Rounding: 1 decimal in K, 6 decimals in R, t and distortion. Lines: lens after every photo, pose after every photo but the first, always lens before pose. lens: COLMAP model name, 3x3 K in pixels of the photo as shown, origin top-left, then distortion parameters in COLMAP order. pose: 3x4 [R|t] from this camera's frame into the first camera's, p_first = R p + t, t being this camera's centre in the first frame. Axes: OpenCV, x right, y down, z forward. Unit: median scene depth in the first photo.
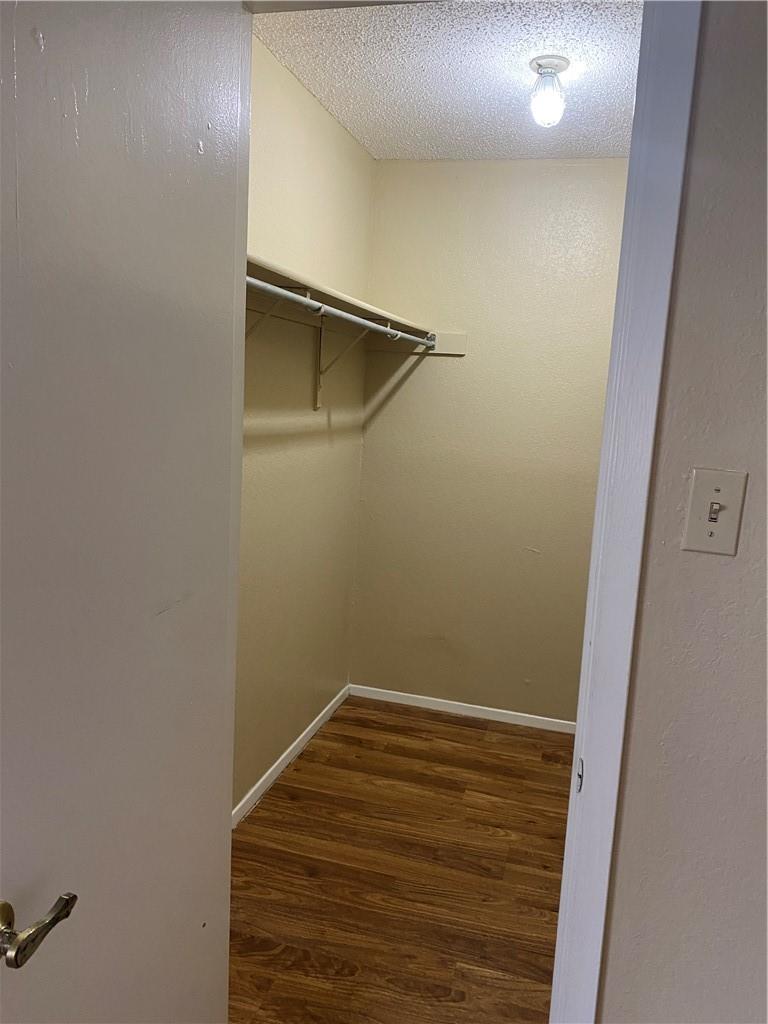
lens RADIAL K [[783.0, 0, 390.7], [0, 783.0, 518.0], [0, 0, 1]] dist [0.030506, -0.029718]
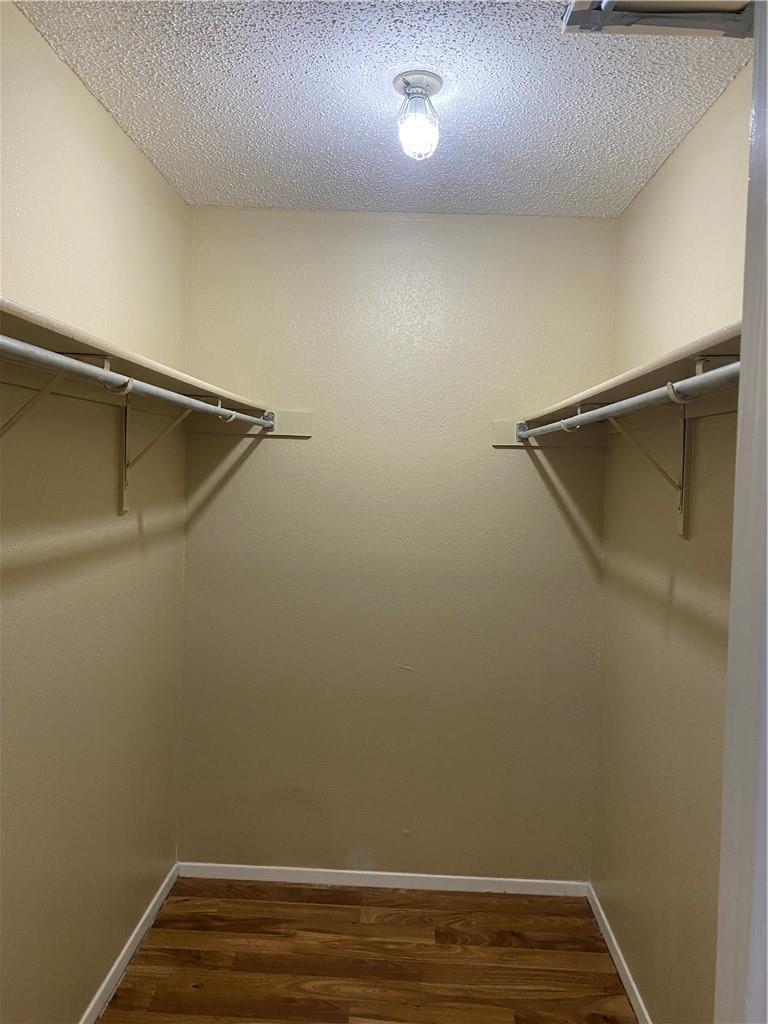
lens RADIAL K [[783.0, 0, 391.1], [0, 783.0, 507.9], [0, 0, 1]] dist [0.030506, -0.029718]
pose [[0.971351, -0.038413, 0.234524, -0.020957], [0.060868, 0.994146, -0.089268, -0.059386], [-0.229722, 0.100985, 0.968003, 0.206669]]
